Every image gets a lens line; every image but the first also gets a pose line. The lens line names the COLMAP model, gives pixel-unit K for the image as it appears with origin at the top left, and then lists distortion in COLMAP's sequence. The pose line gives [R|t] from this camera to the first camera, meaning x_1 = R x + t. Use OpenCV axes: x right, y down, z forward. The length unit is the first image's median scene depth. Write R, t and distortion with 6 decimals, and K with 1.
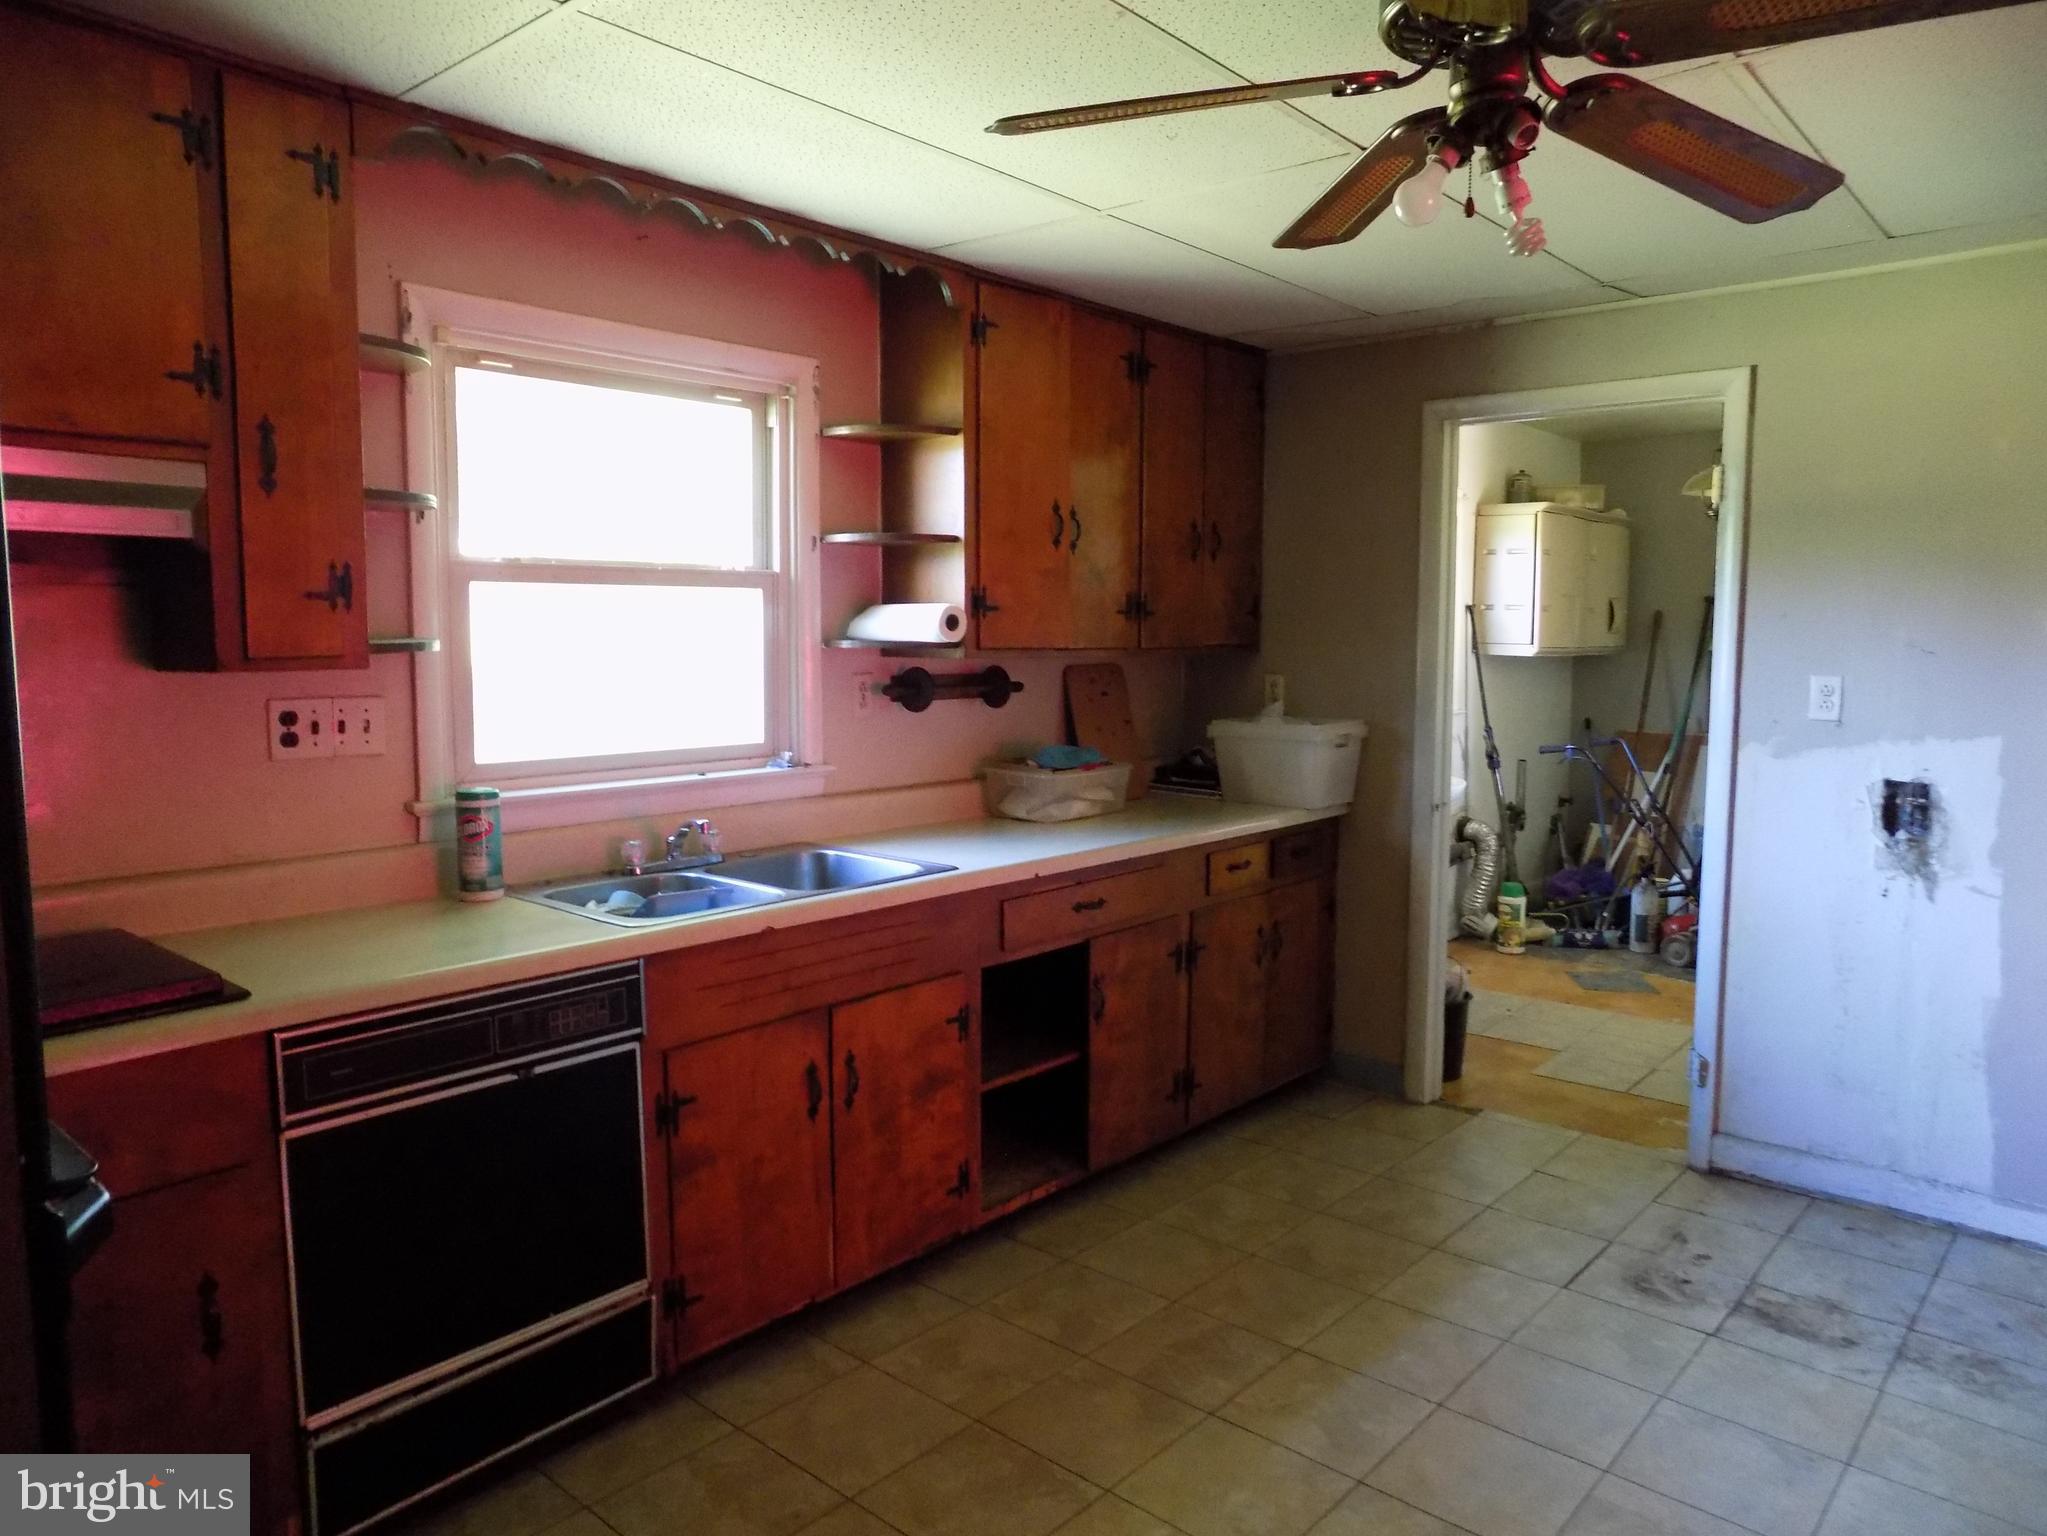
lens RADIAL K [[1391.7, 0, 1017.4], [0, 1391.7, 775.2], [0, 0, 1]] dist [-0.038028, 0.015452]
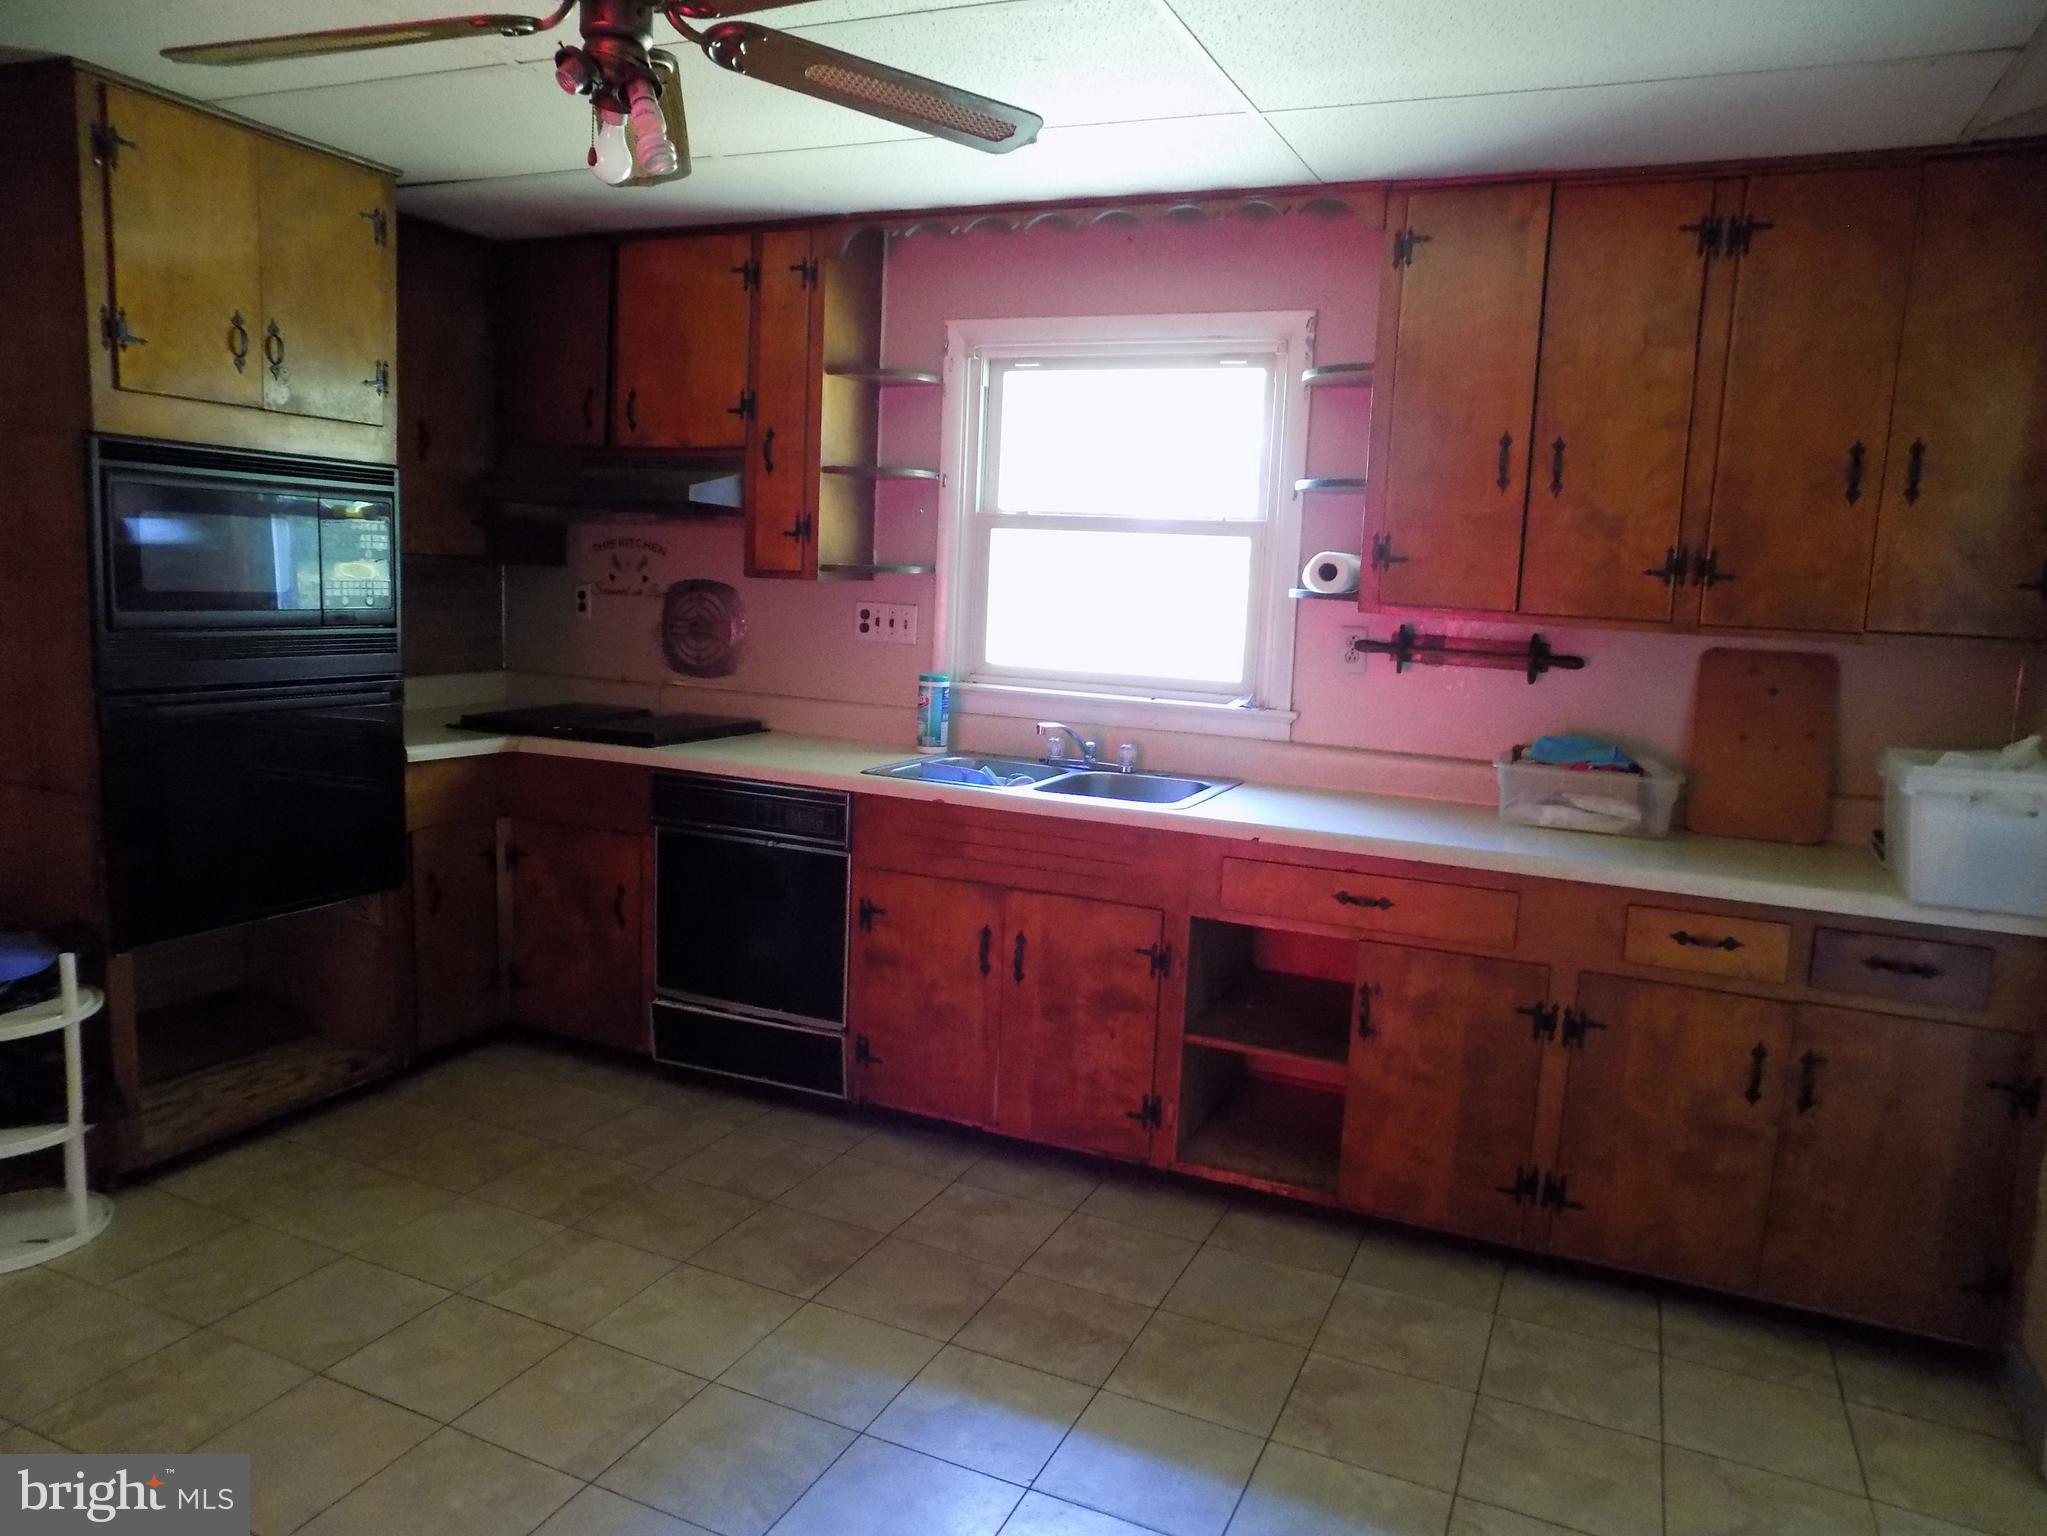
lens RADIAL K [[1391.7, 0, 1024.8], [0, 1391.7, 755.0], [0, 0, 1]] dist [-0.038028, 0.015452]
pose [[0.292774, 0.142075, -0.945568, 0.883862], [-0.143025, 0.984281, 0.103607, -0.061642], [0.945424, 0.104906, 0.308492, 0.583470]]
